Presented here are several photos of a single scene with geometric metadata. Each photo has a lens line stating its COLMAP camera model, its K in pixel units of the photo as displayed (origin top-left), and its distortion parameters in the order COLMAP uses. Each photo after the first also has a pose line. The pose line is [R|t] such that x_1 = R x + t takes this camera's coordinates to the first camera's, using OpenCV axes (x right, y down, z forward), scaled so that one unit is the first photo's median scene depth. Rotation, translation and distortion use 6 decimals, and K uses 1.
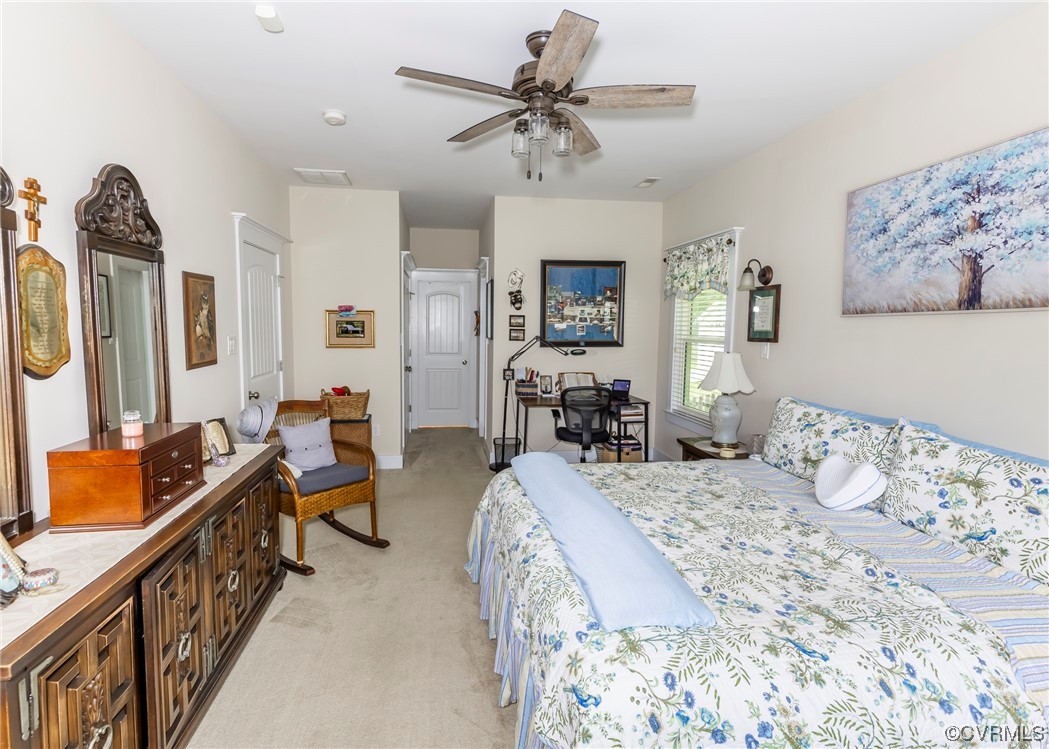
lens RADIAL K [[504.7, 0, 510.2], [0, 504.7, 368.0], [0, 0, 1]] dist [0.001259, -0.000646]
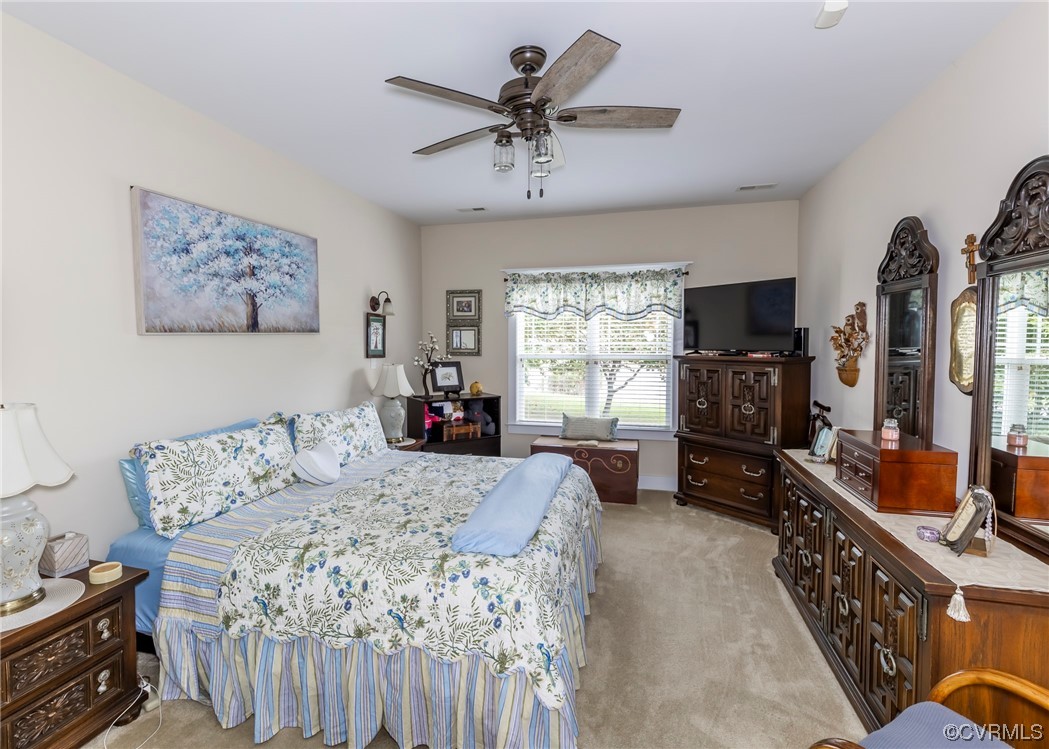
lens RADIAL K [[504.7, 0, 510.2], [0, 504.7, 368.0], [0, 0, 1]] dist [0.001259, -0.000646]
pose [[-0.918836, -0.028283, 0.393626, -0.280540], [0.029030, 0.989882, 0.138891, -0.173404], [-0.393571, 0.139045, -0.908718, 1.822361]]
